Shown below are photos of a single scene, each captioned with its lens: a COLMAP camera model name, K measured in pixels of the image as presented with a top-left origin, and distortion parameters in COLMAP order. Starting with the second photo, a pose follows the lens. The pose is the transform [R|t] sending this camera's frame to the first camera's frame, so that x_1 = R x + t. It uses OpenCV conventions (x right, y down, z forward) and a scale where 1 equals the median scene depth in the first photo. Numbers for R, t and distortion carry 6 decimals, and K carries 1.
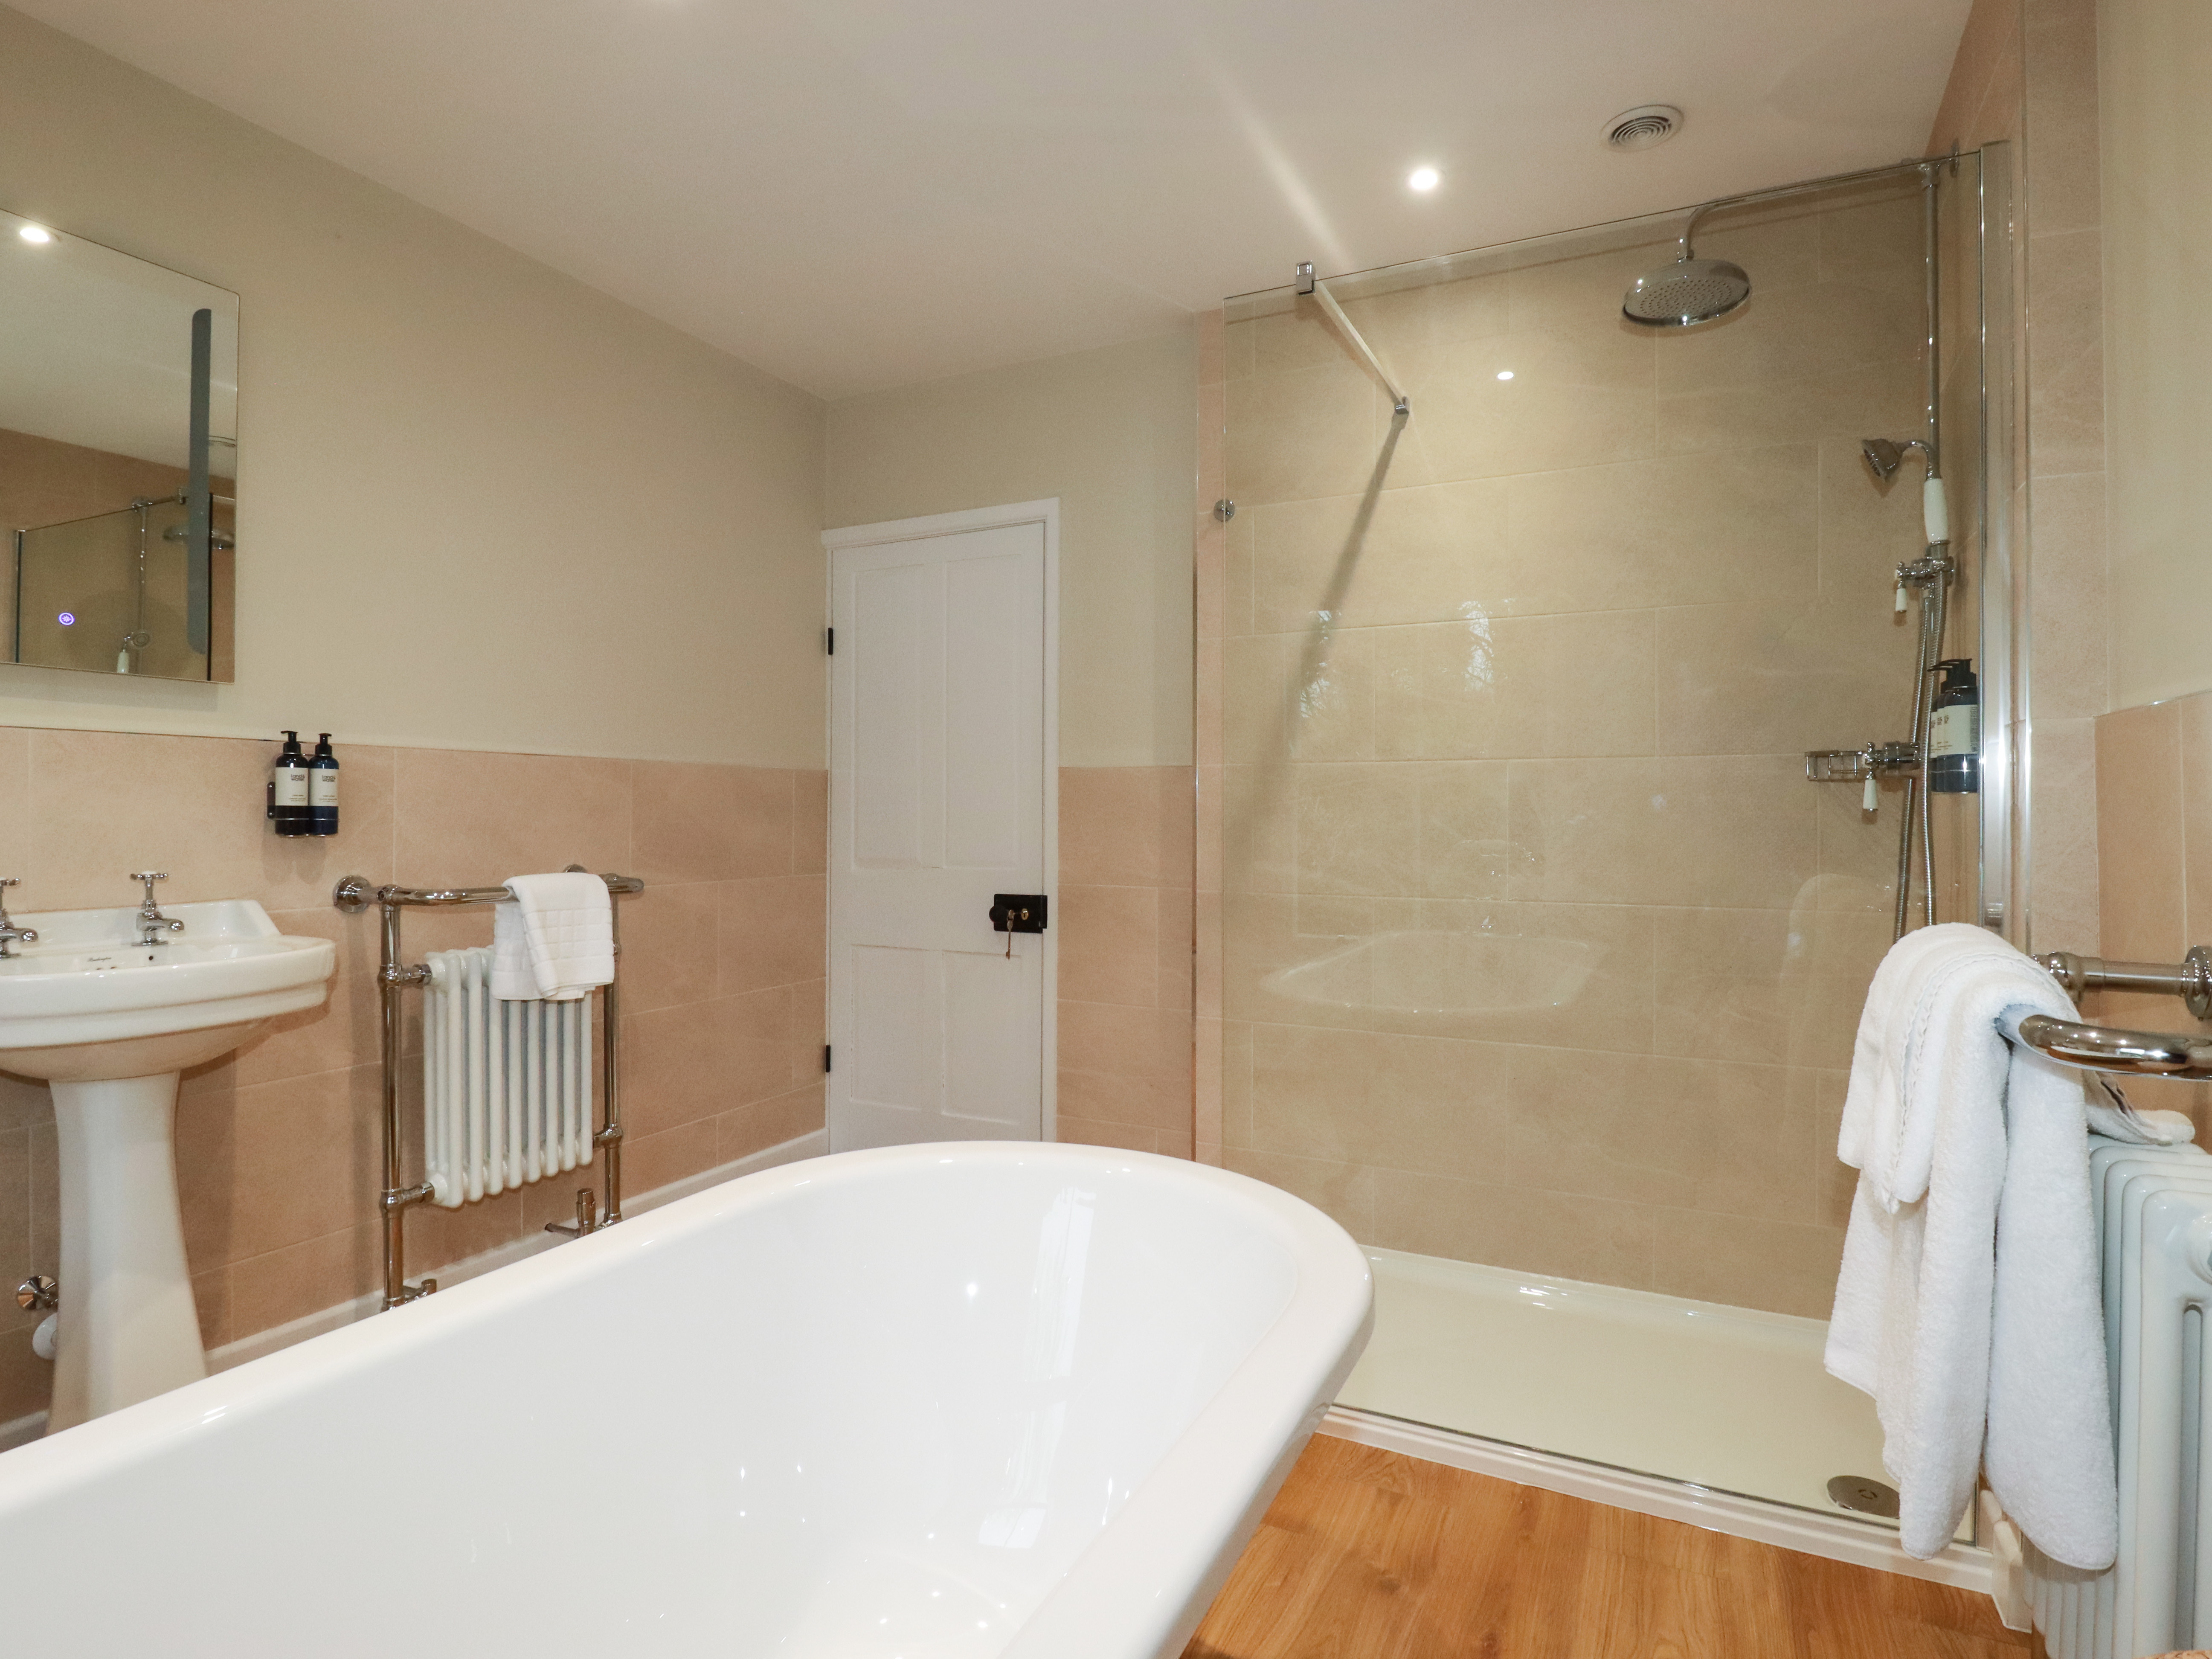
lens RADIAL K [[1212.6, 0, 1118.6], [0, 1212.6, 809.5], [0, 0, 1]] dist [-0.000275, -0.013441]
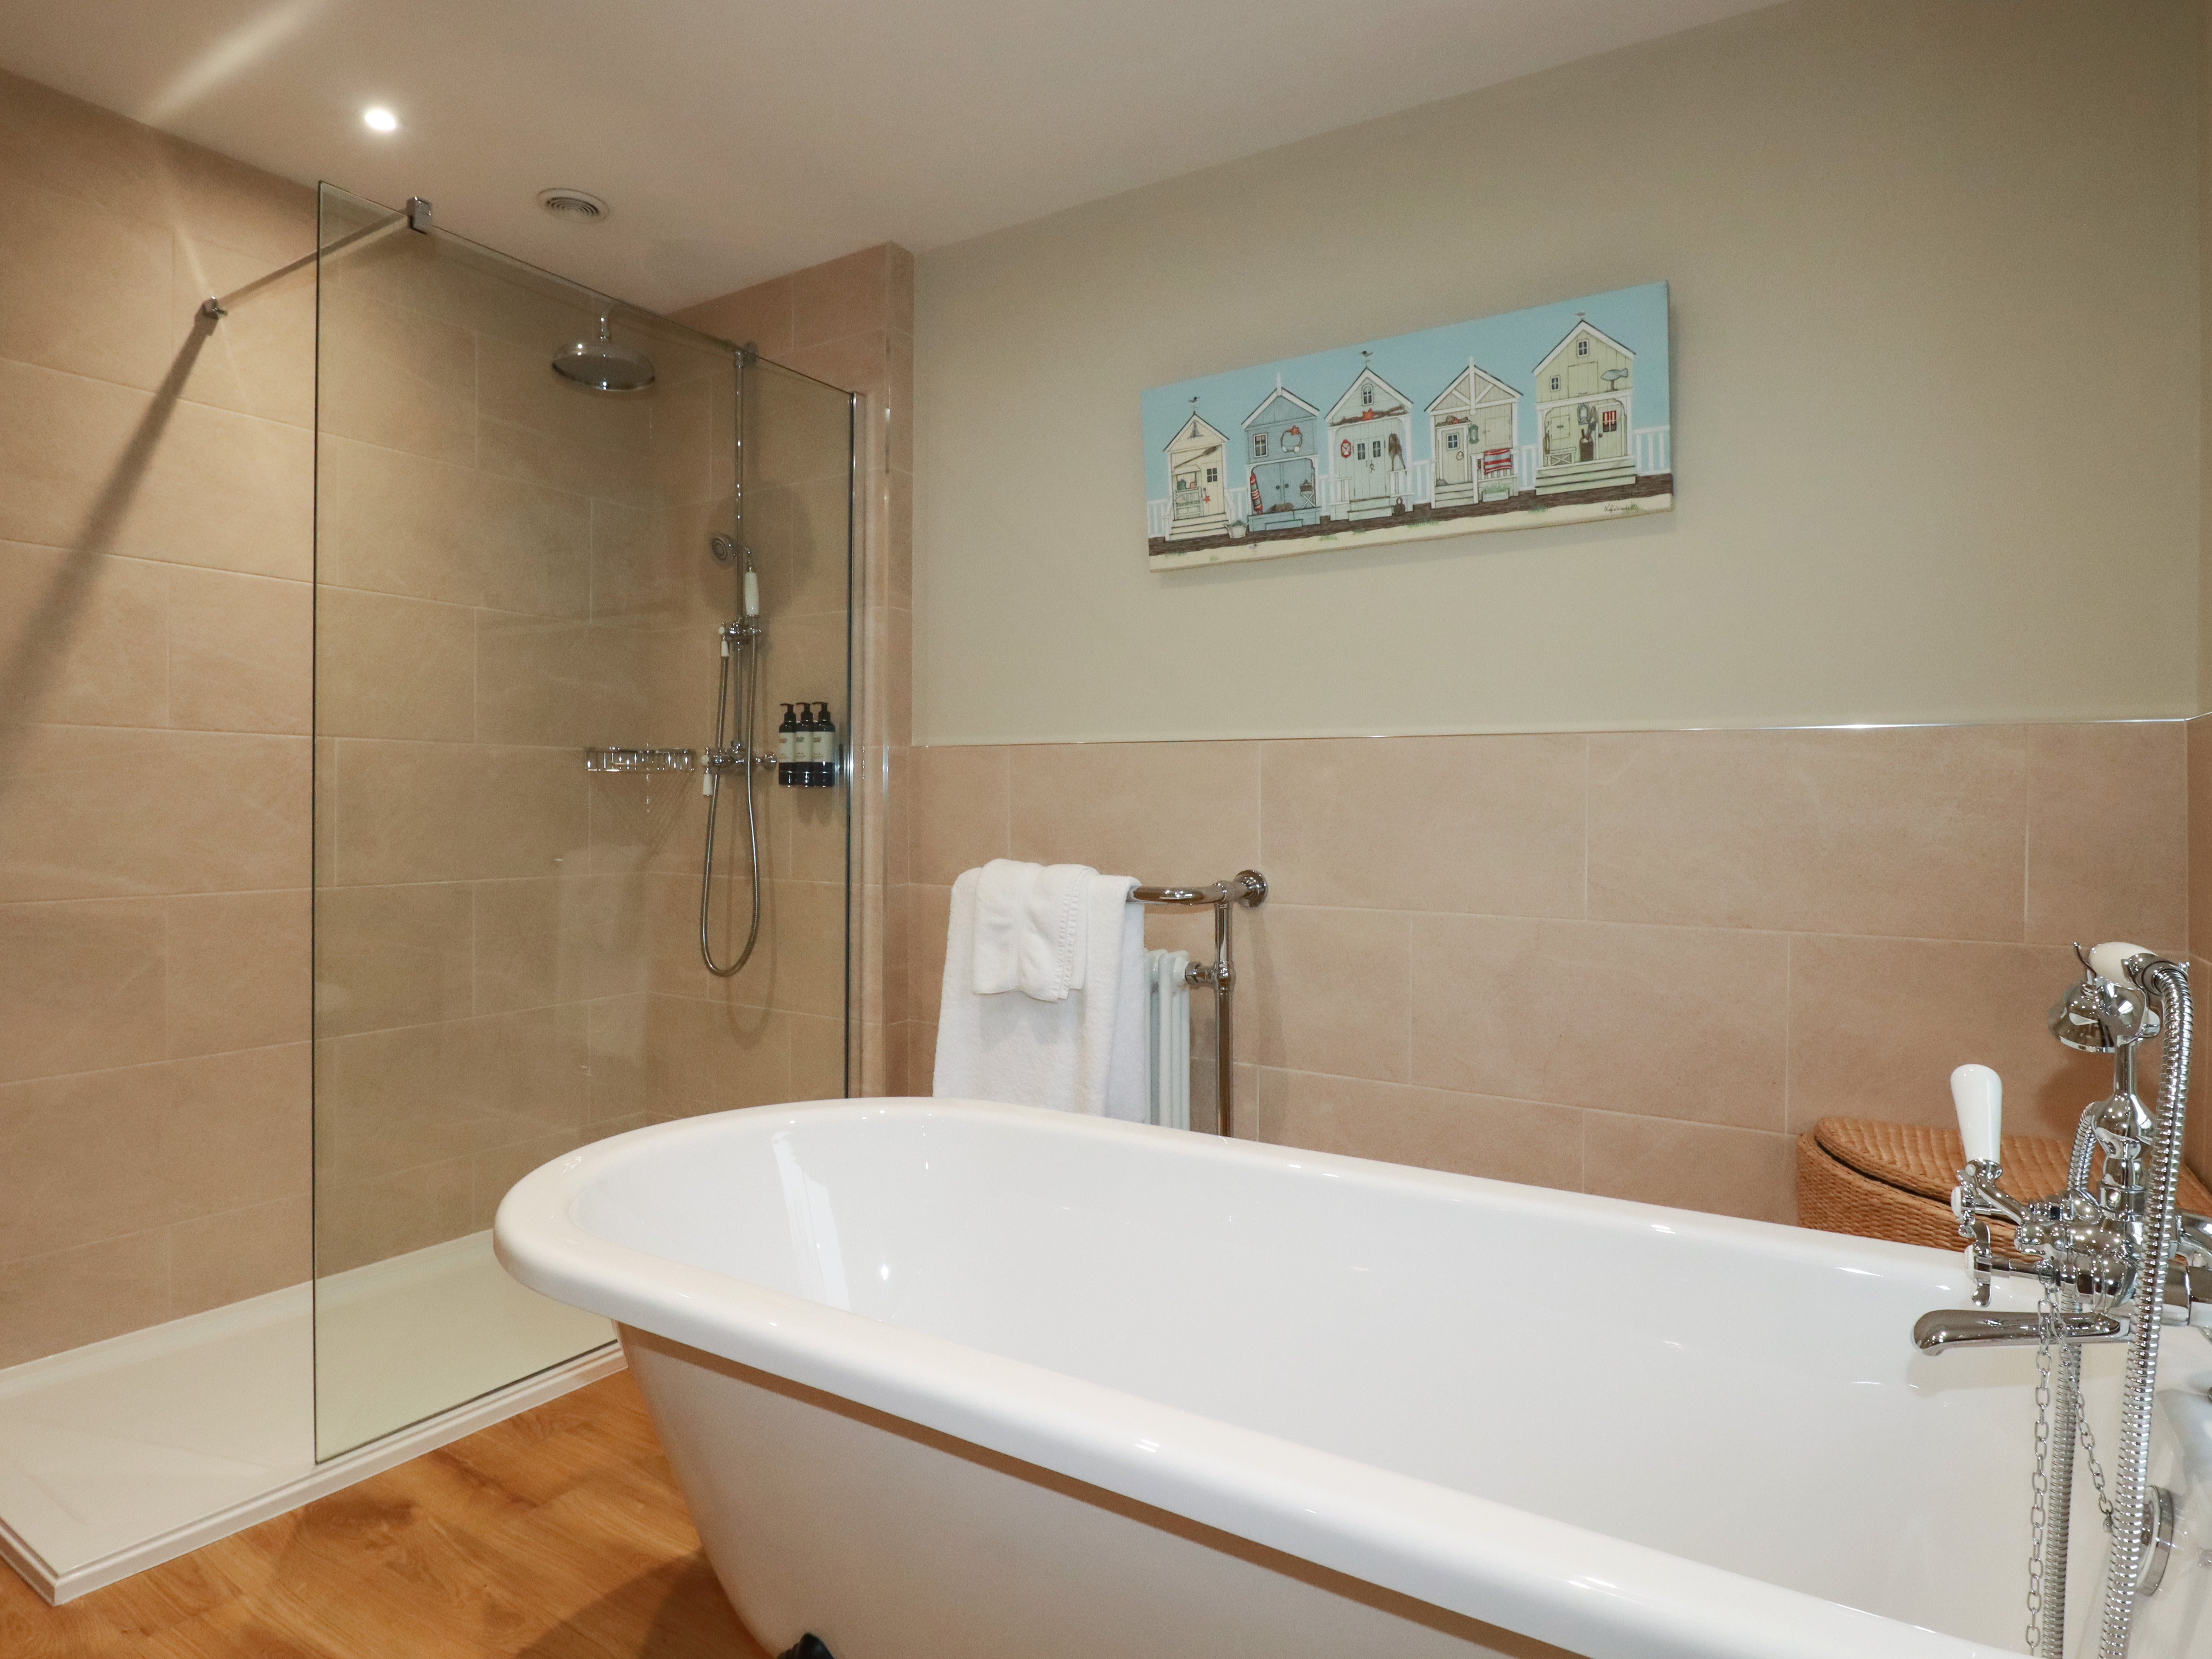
lens RADIAL K [[1212.5, 0, 1118.6], [0, 1212.5, 809.5], [0, 0, 1]] dist [-0.000275, -0.013441]
pose [[0.102122, -0.004759, 0.994760, -0.658791], [-0.013325, 0.999892, 0.006152, 0.001941], [-0.994683, -0.013884, 0.102048, 0.346949]]
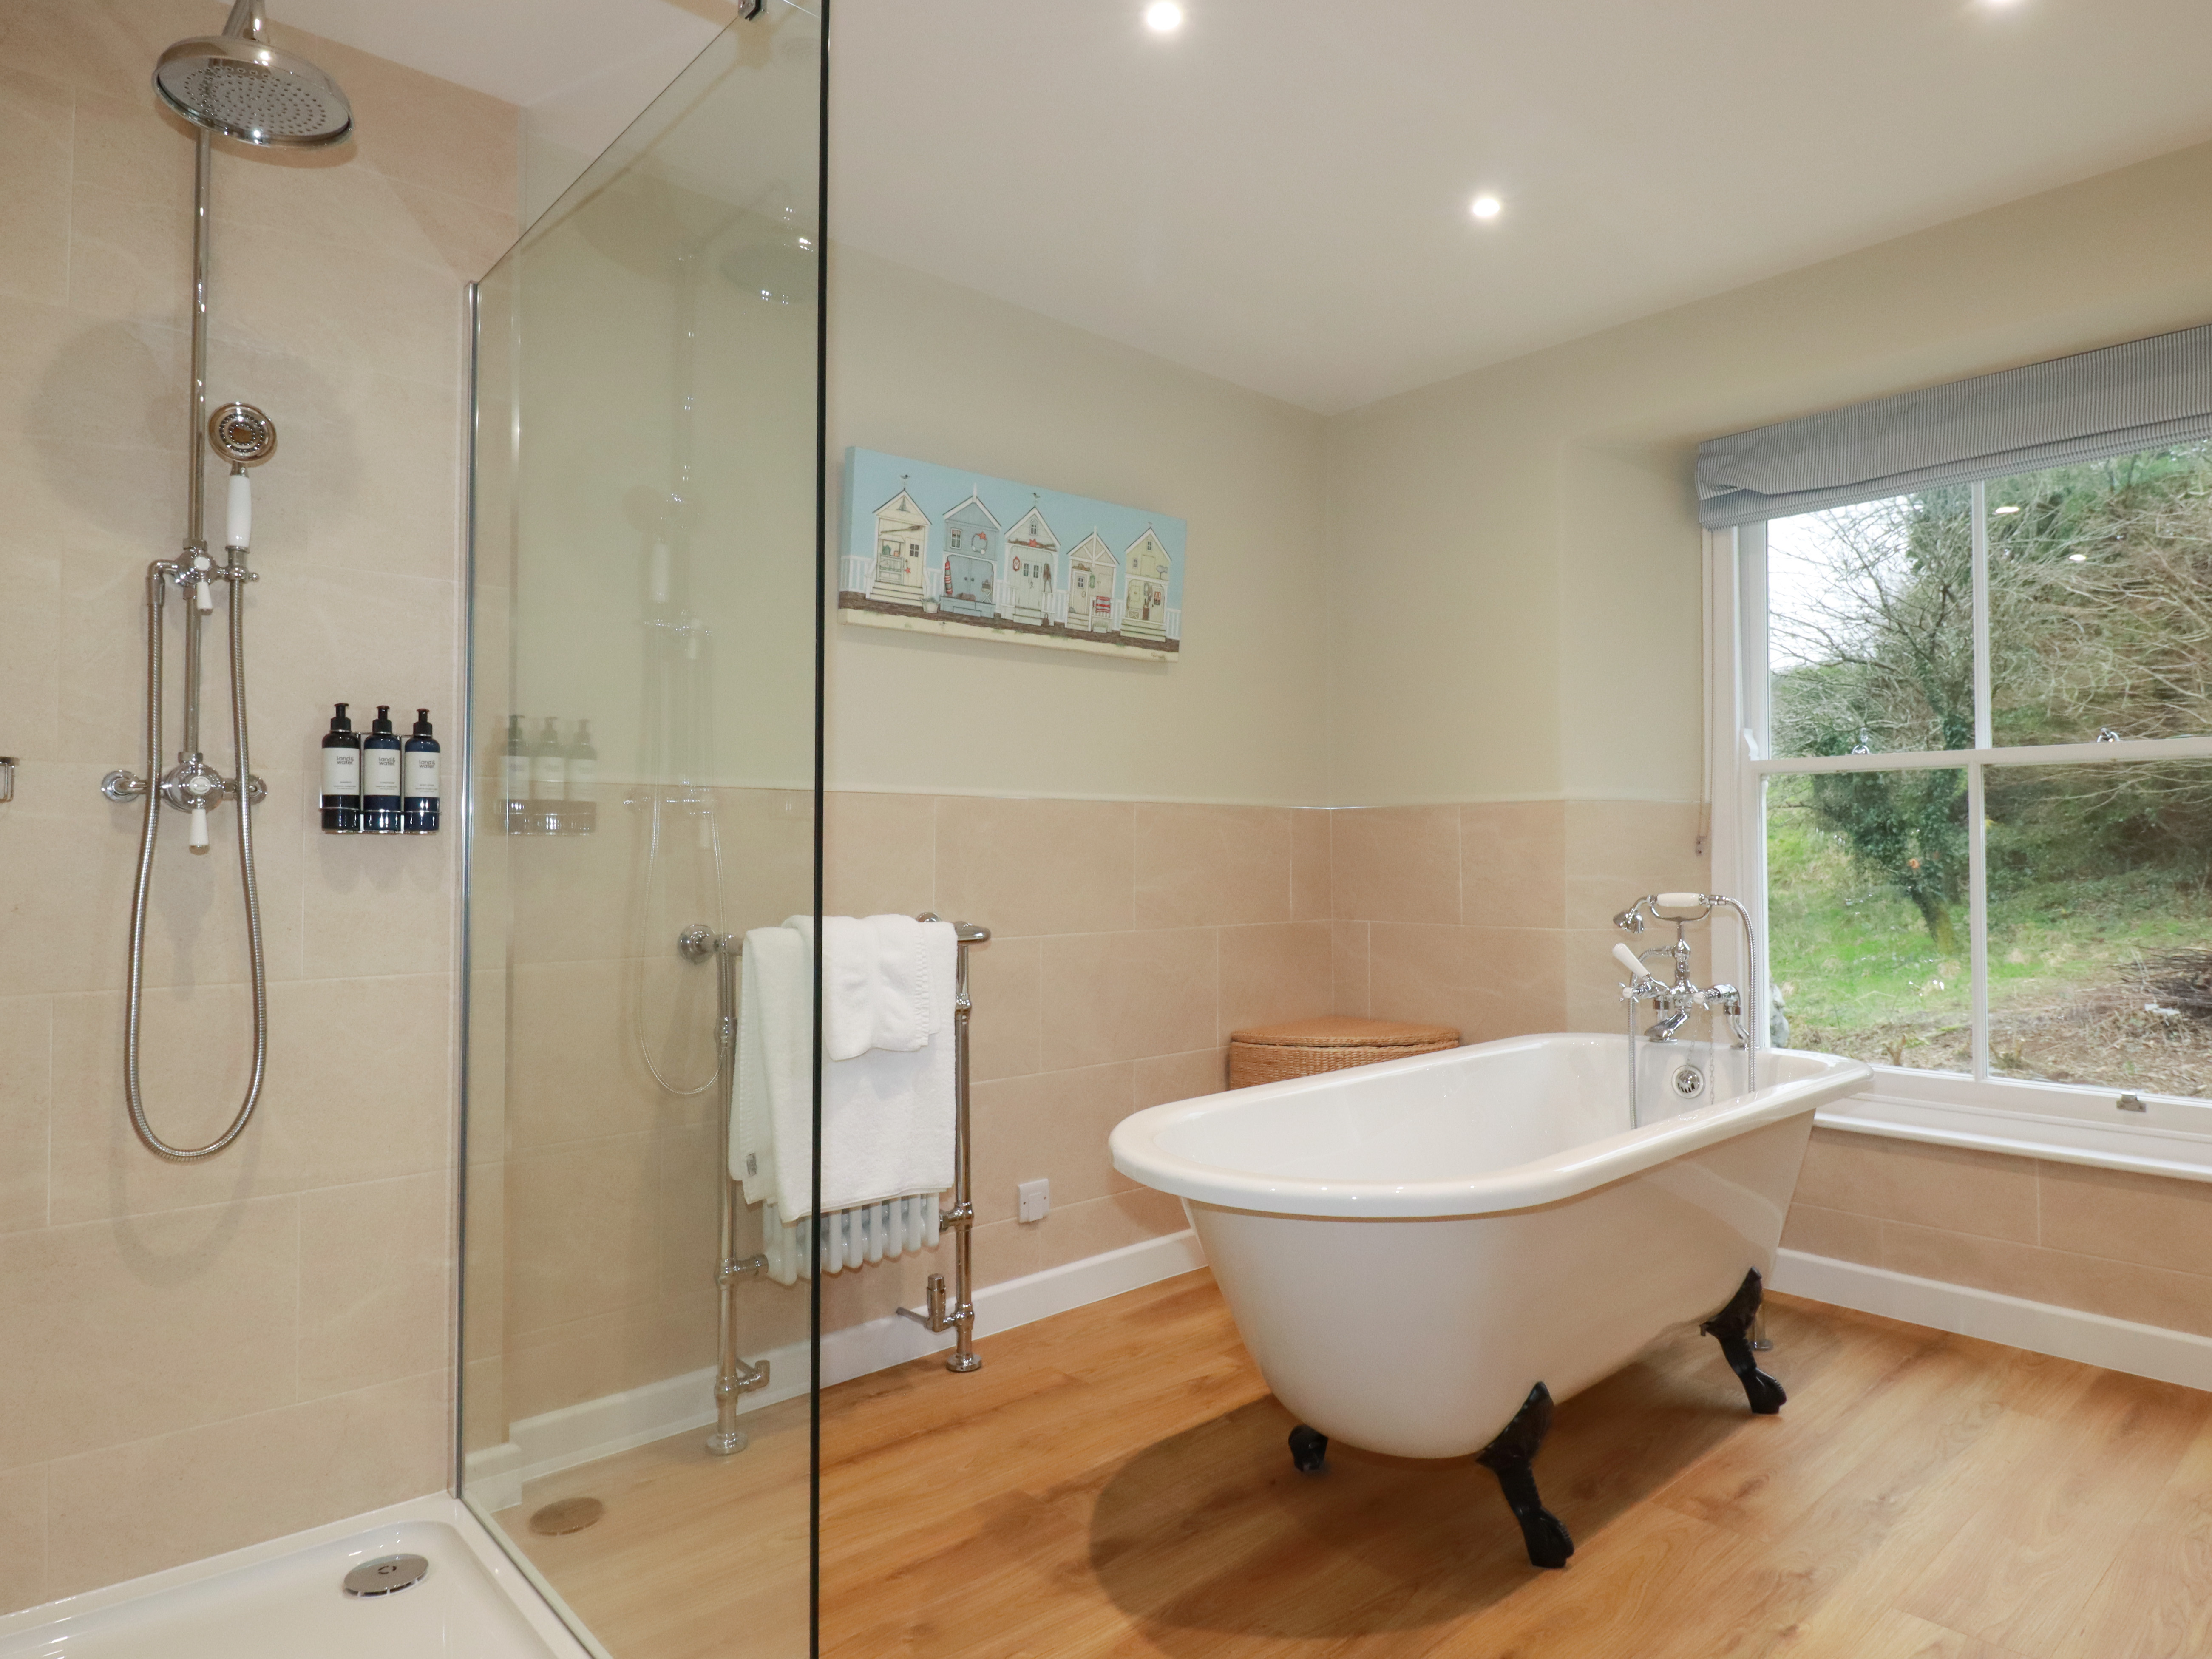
lens RADIAL K [[1357.9, 0, 1060.7], [0, 1357.9, 812.7], [0, 0, 1]] dist [0.003696, -0.012154]
pose [[-0.925035, 0.012708, 0.379668, -0.227789], [-0.000053, 0.999436, -0.033581, 0.007936], [-0.379881, -0.031084, -0.924513, 1.470005]]
